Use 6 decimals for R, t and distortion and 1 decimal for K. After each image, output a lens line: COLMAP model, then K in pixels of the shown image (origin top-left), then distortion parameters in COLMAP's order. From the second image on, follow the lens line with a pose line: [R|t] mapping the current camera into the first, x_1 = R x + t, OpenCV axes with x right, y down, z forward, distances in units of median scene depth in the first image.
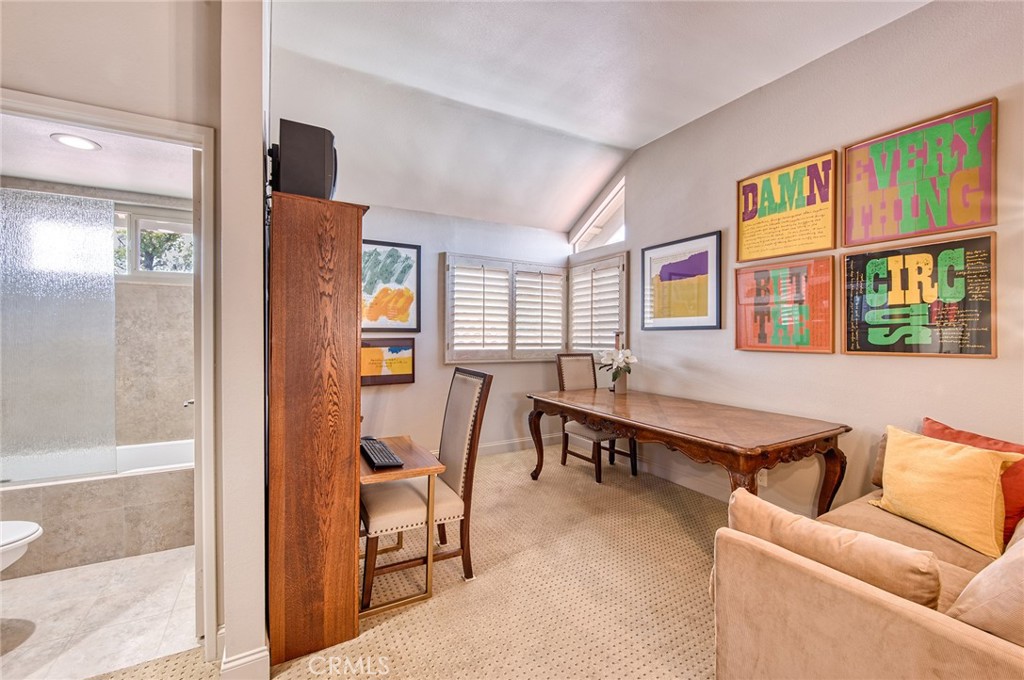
lens RADIAL K [[409.0, 0, 516.0], [0, 409.0, 341.1], [0, 0, 1]] dist [-0.005652, -0.001054]
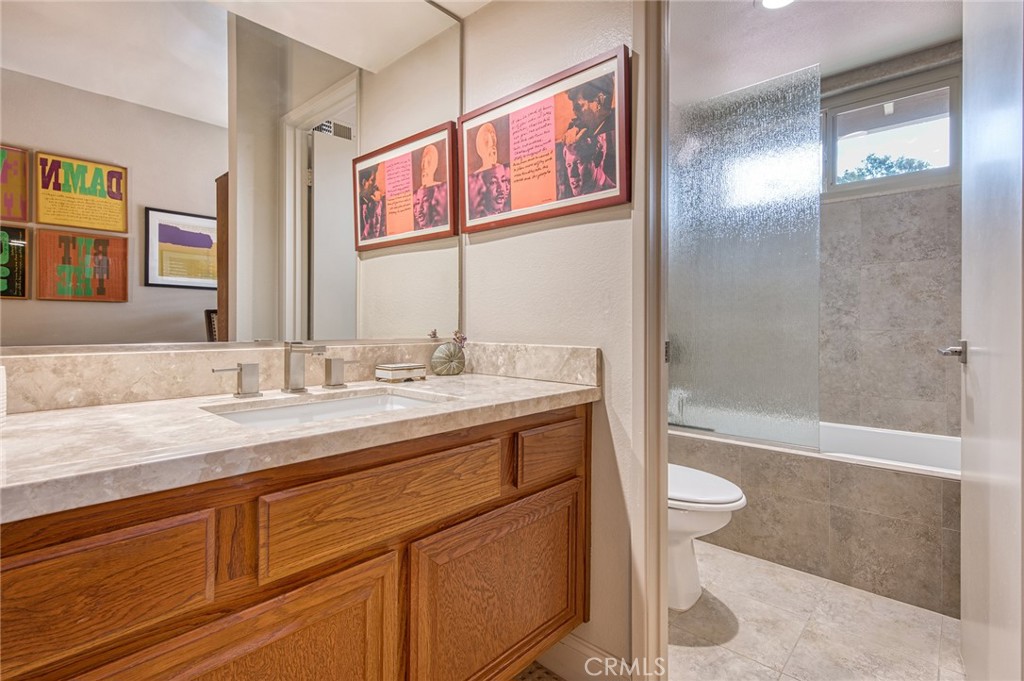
lens RADIAL K [[471.2, 0, 517.3], [0, 471.2, 335.3], [0, 0, 1]] dist [0.000724, 0.000023]
pose [[0.296674, -0.003387, -0.954973, -0.272252], [-0.013295, 0.999882, -0.007676, 0.103068], [0.954886, 0.014974, 0.296594, 0.193772]]
